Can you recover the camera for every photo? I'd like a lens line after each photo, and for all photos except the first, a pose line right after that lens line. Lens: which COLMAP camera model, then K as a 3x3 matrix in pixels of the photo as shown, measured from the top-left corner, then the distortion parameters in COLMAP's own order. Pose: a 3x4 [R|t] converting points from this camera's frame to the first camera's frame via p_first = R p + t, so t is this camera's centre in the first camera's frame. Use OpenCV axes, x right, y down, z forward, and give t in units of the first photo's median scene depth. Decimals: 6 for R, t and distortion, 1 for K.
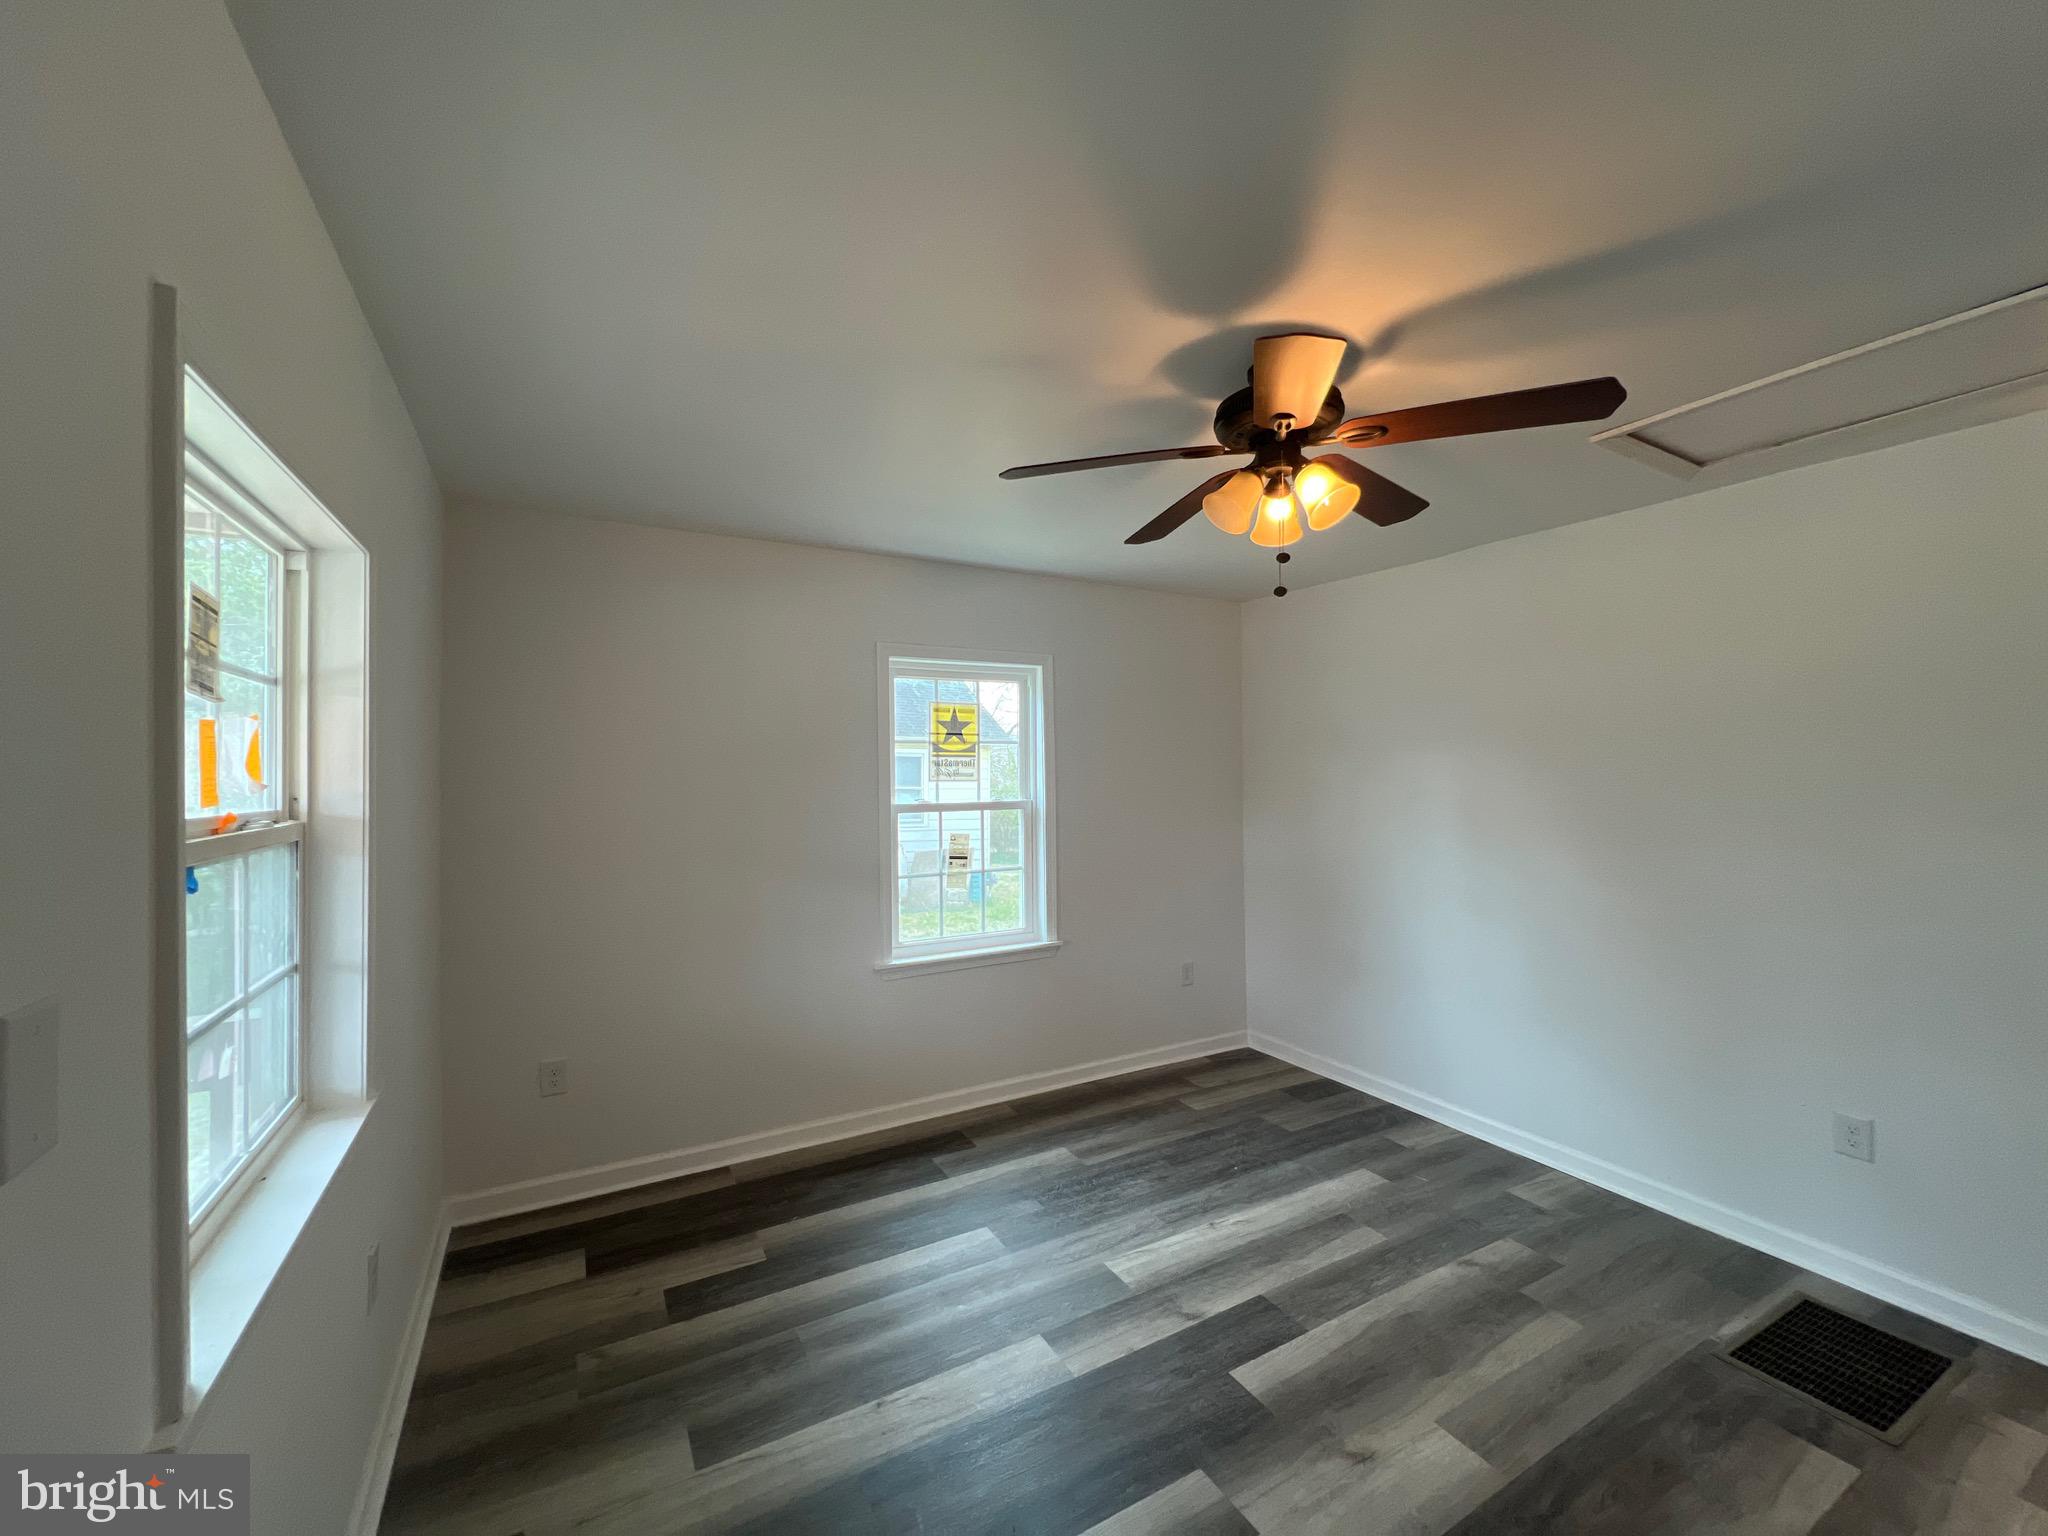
lens RADIAL K [[819.0, 0, 1029.5], [0, 819.0, 758.2], [0, 0, 1]] dist [-0.001806, 0.000615]
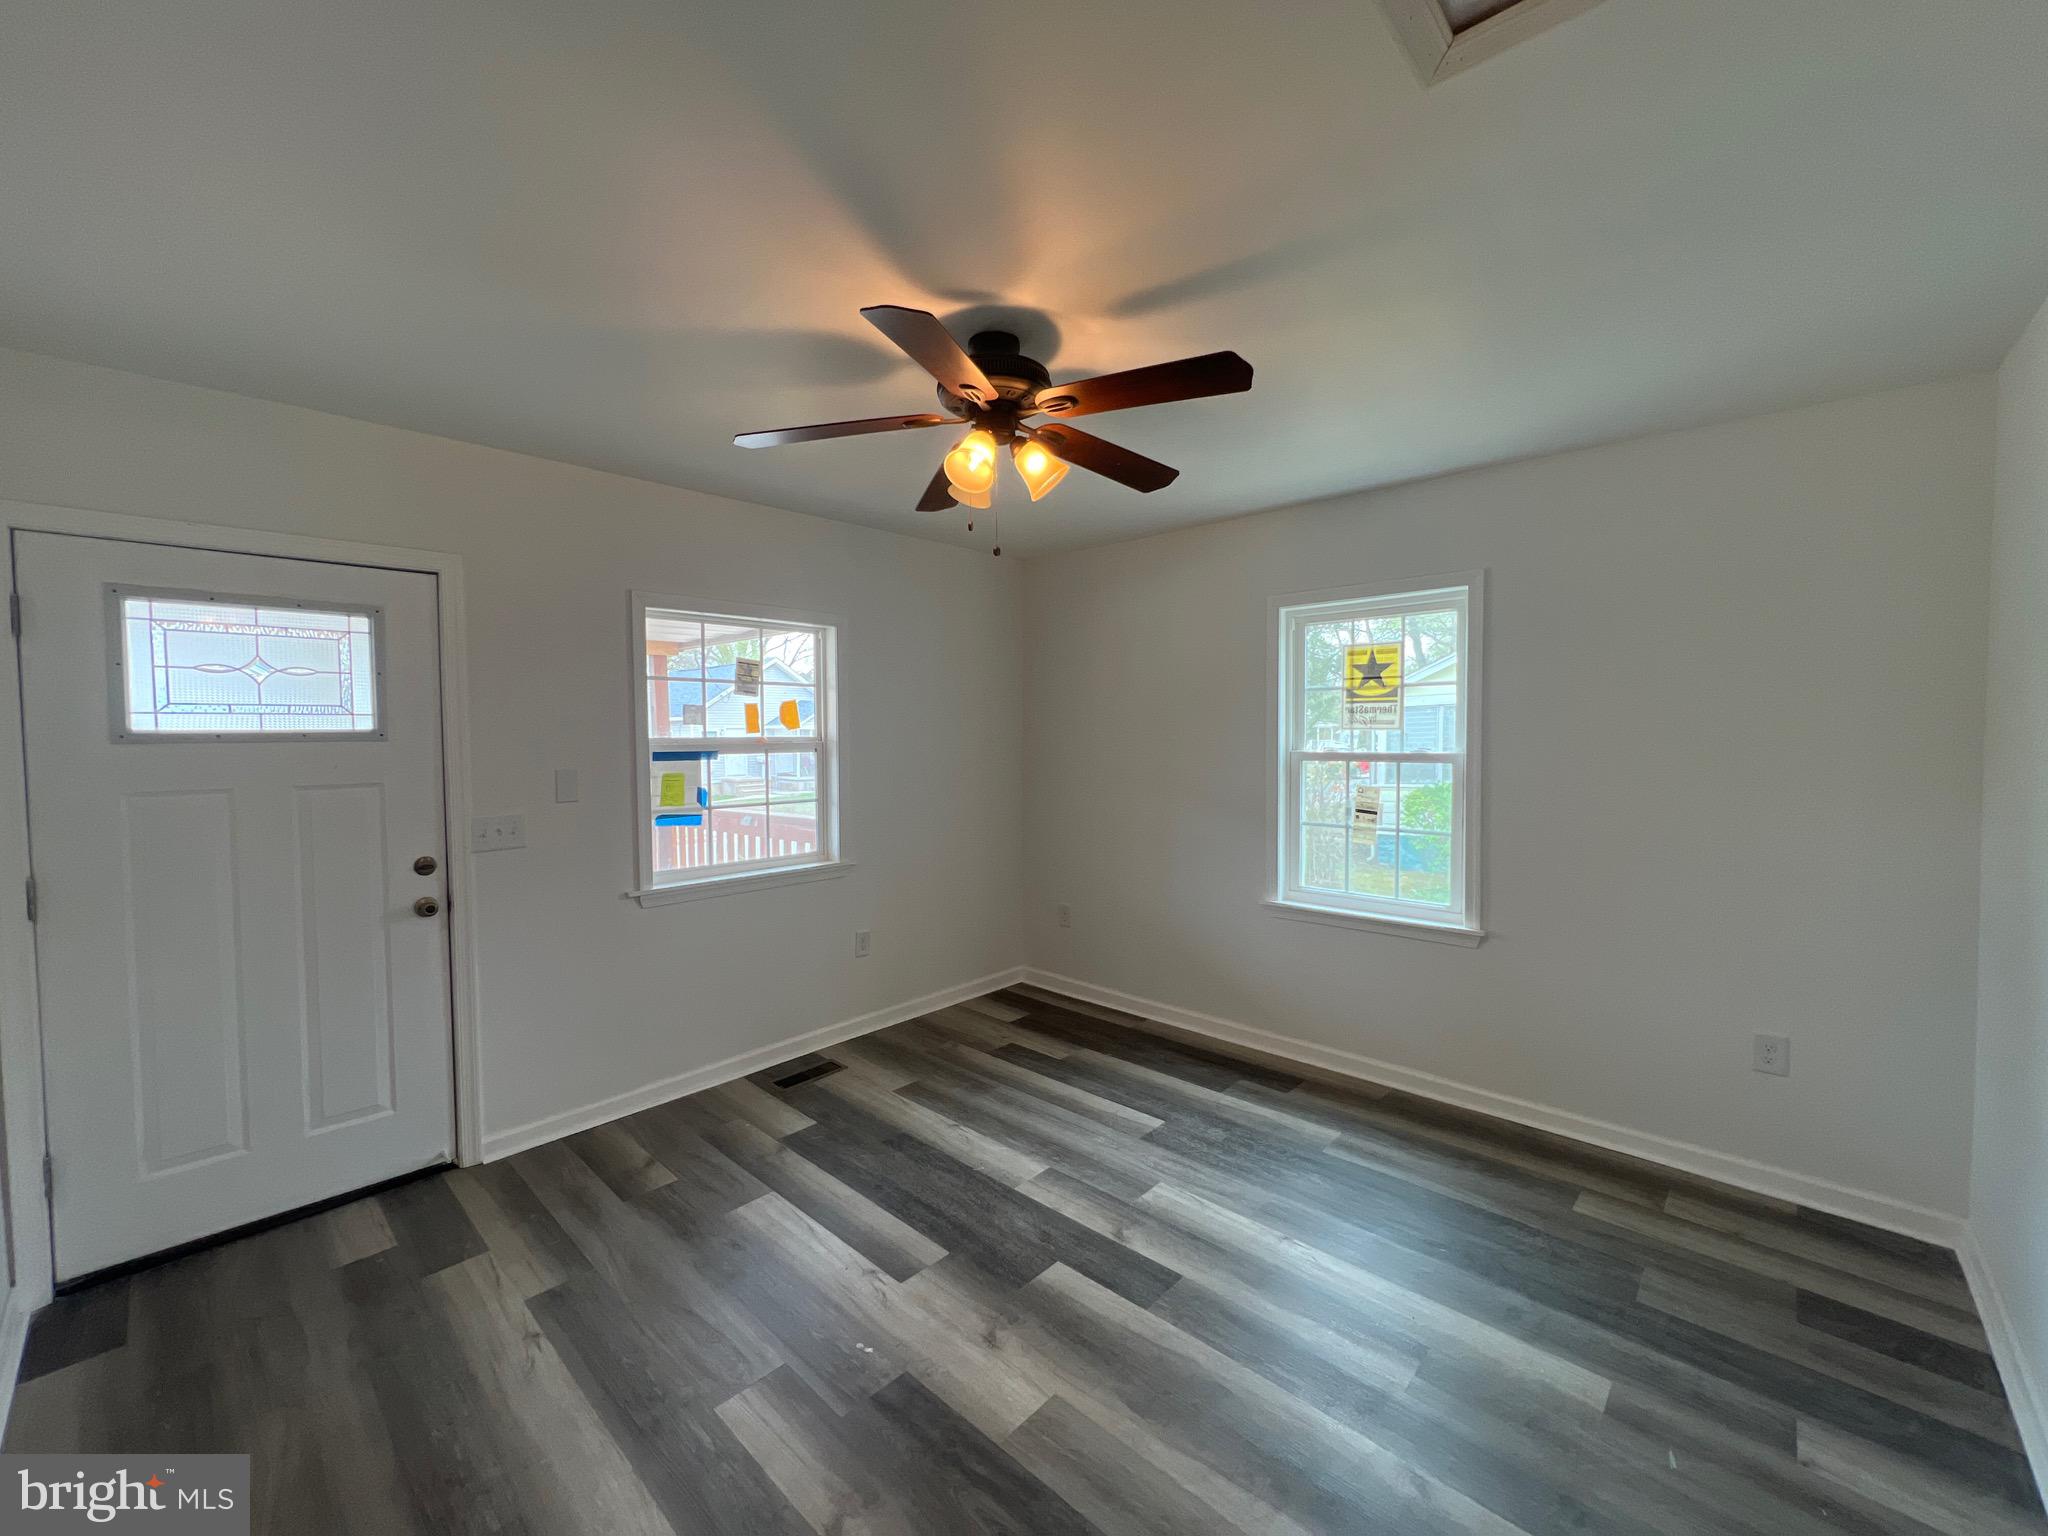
lens RADIAL K [[819.0, 0, 1004.7], [0, 819.0, 758.6], [0, 0, 1]] dist [-0.001806, 0.000615]
pose [[0.286428, 0.038007, -0.957348, 0.702836], [0.021024, 0.998723, 0.045940, 0.010449], [0.957871, -0.033285, 0.285263, 0.356356]]
